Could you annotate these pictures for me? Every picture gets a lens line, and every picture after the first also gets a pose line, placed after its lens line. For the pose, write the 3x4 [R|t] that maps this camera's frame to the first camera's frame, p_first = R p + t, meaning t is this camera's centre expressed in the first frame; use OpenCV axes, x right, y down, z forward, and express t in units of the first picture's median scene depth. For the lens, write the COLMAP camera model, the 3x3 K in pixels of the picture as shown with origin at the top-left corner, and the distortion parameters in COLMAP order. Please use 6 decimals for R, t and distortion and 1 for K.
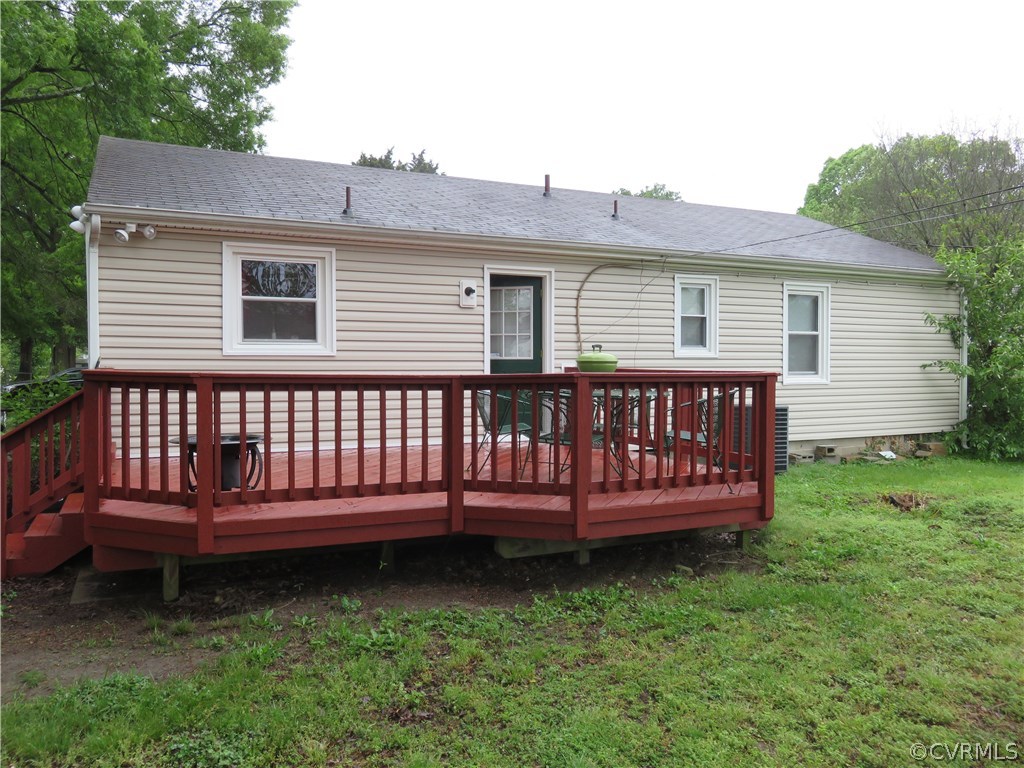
lens RADIAL K [[764.3, 0, 509.8], [0, 764.3, 378.9], [0, 0, 1]] dist [-0.002149, -0.005471]
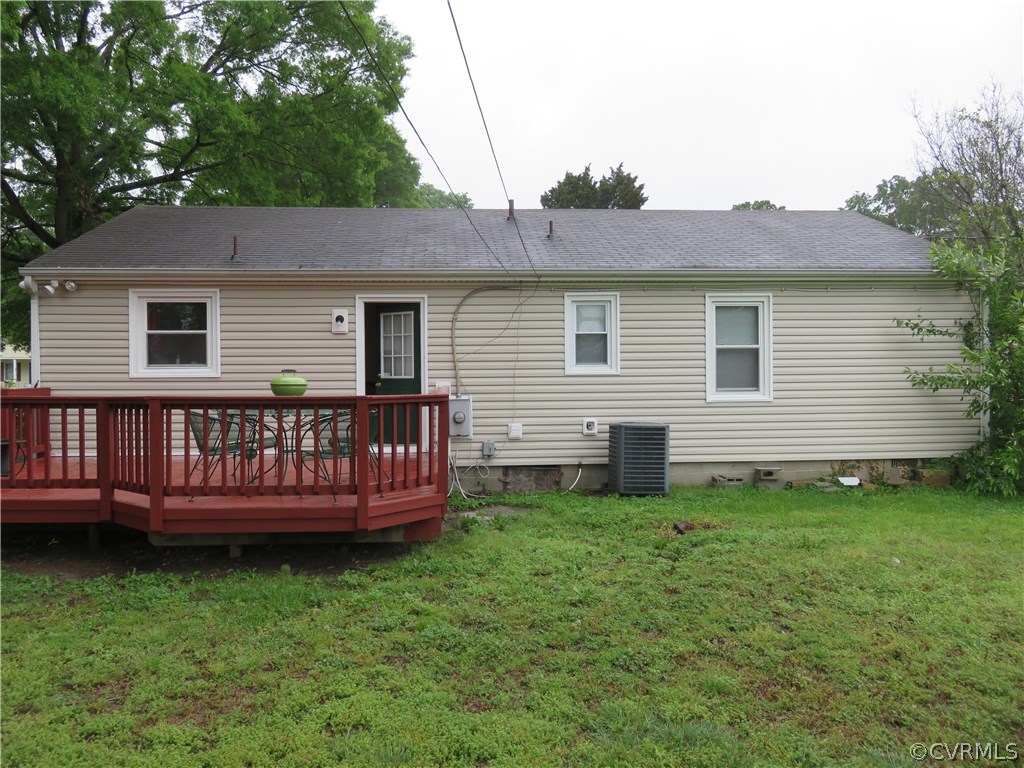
lens RADIAL K [[764.3, 0, 501.7], [0, 764.3, 386.9], [0, 0, 1]] dist [-0.002149, -0.005471]
pose [[0.931363, -0.001222, -0.364090, 0.547867], [0.000221, 0.999996, -0.002791, -0.010118], [0.364092, 0.002519, 0.931360, 0.030753]]
